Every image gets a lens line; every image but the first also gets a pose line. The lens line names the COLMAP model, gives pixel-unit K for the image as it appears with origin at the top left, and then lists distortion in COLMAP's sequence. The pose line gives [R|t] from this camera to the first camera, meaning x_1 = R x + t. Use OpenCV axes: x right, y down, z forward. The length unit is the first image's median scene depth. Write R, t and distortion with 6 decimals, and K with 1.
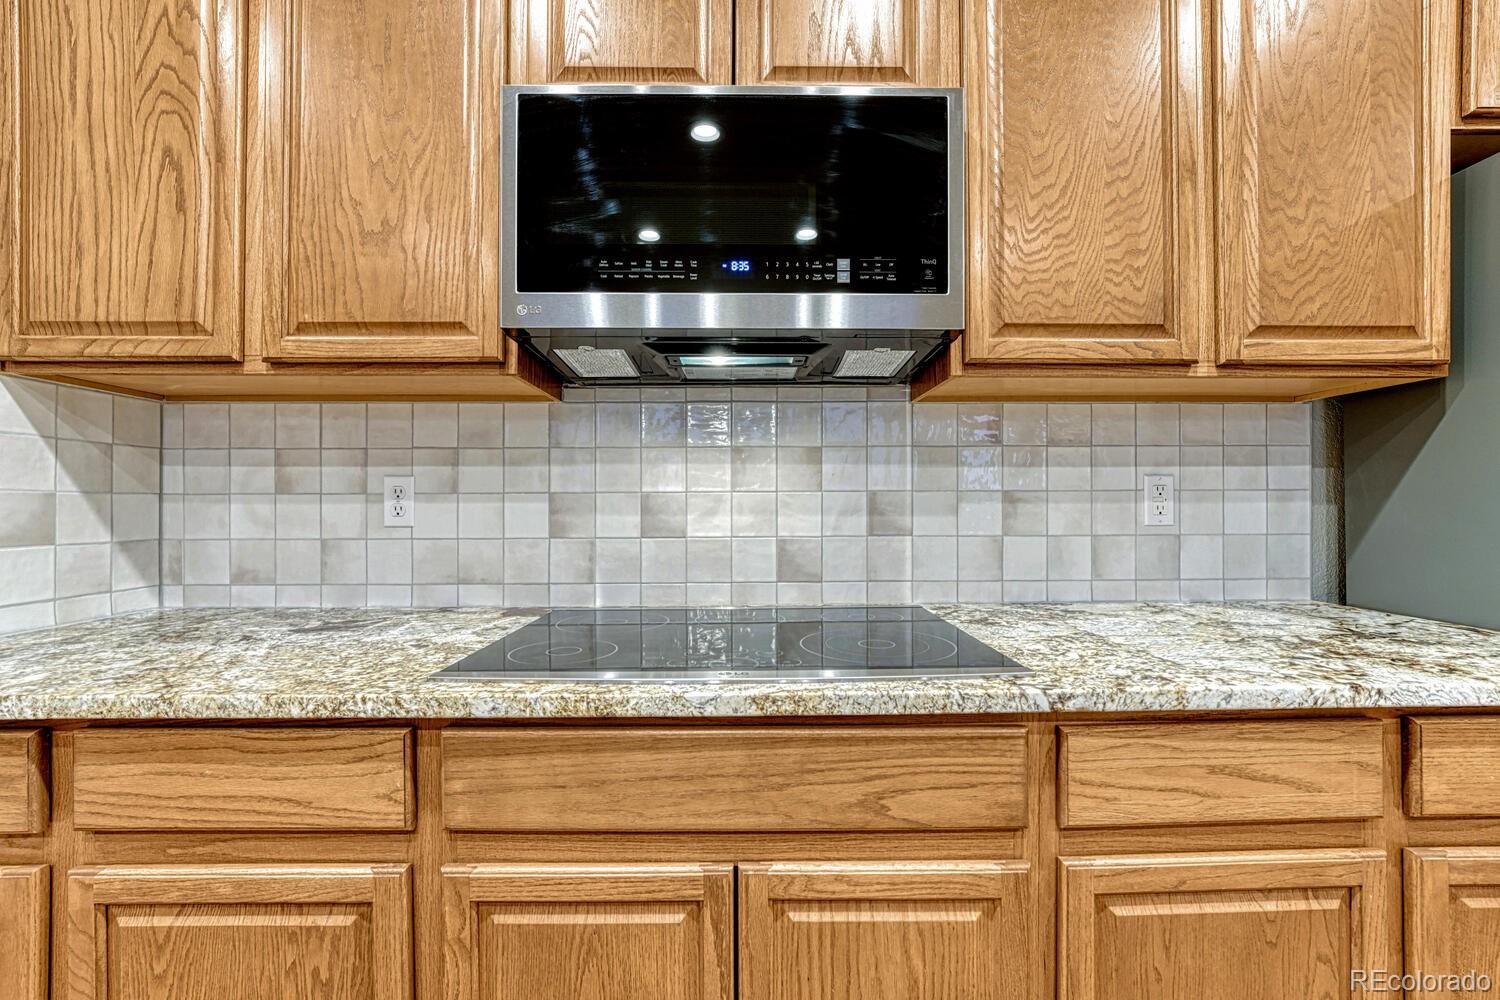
lens RADIAL K [[605.7, 0, 757.4], [0, 605.7, 502.9], [0, 0, 1]] dist [-0.009916, 0.000080]
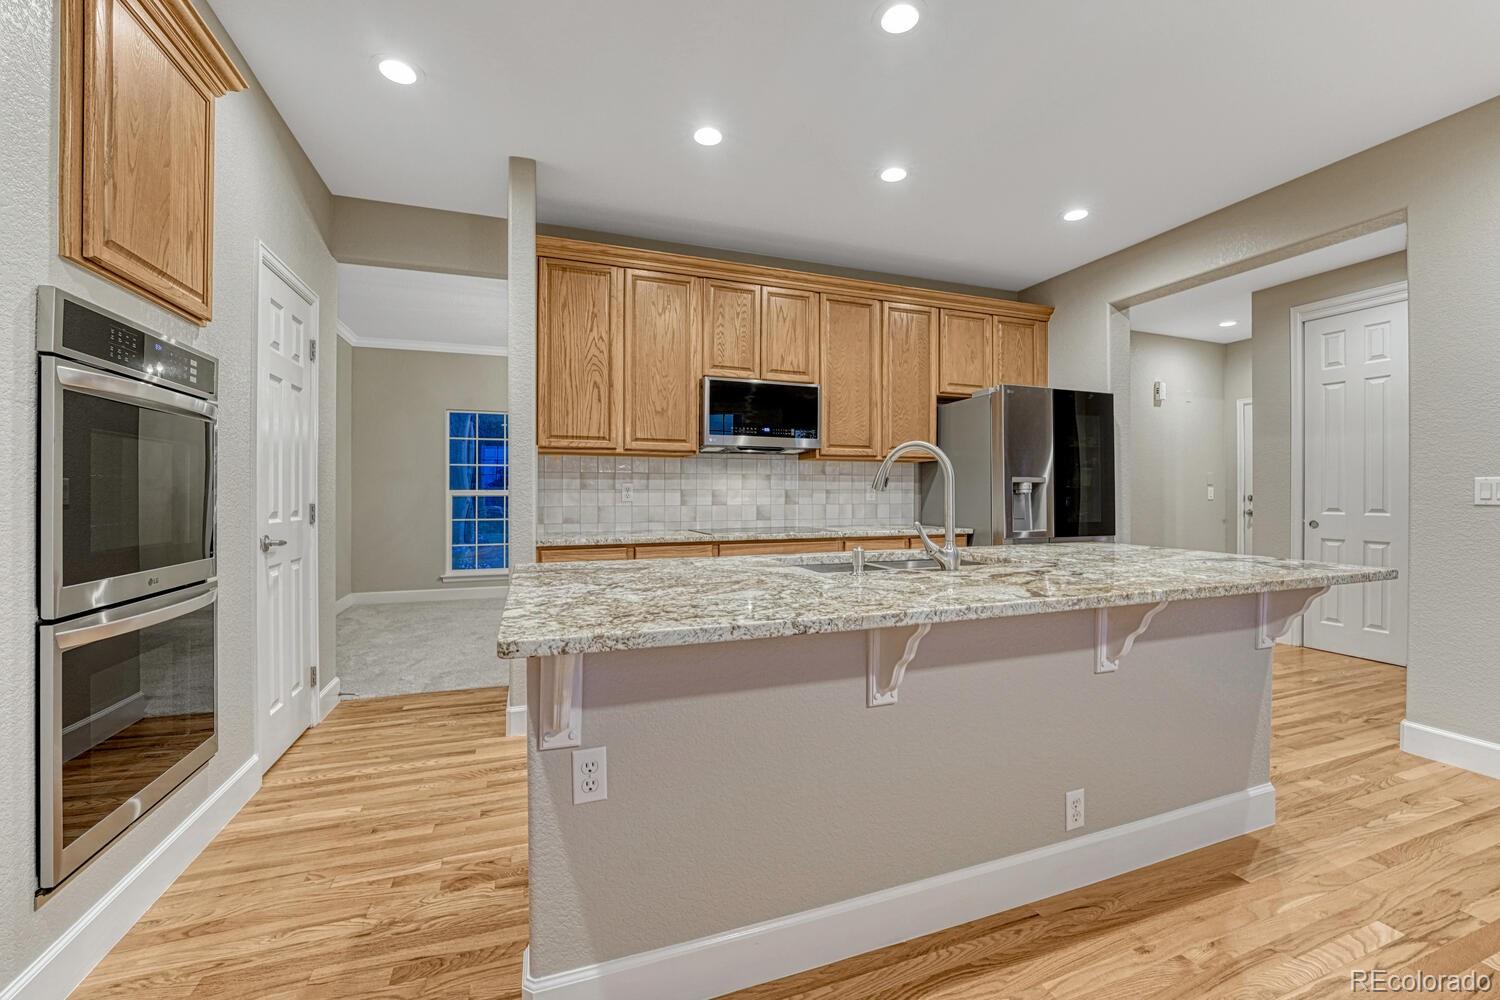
lens RADIAL K [[605.7, 0, 757.4], [0, 605.7, 502.9], [0, 0, 1]] dist [-0.009916, 0.000080]
pose [[0.941576, -0.002507, 0.336790, -0.966325], [-0.003763, 0.999832, 0.017964, -0.006628], [-0.336778, -0.018182, 0.941408, -1.795324]]
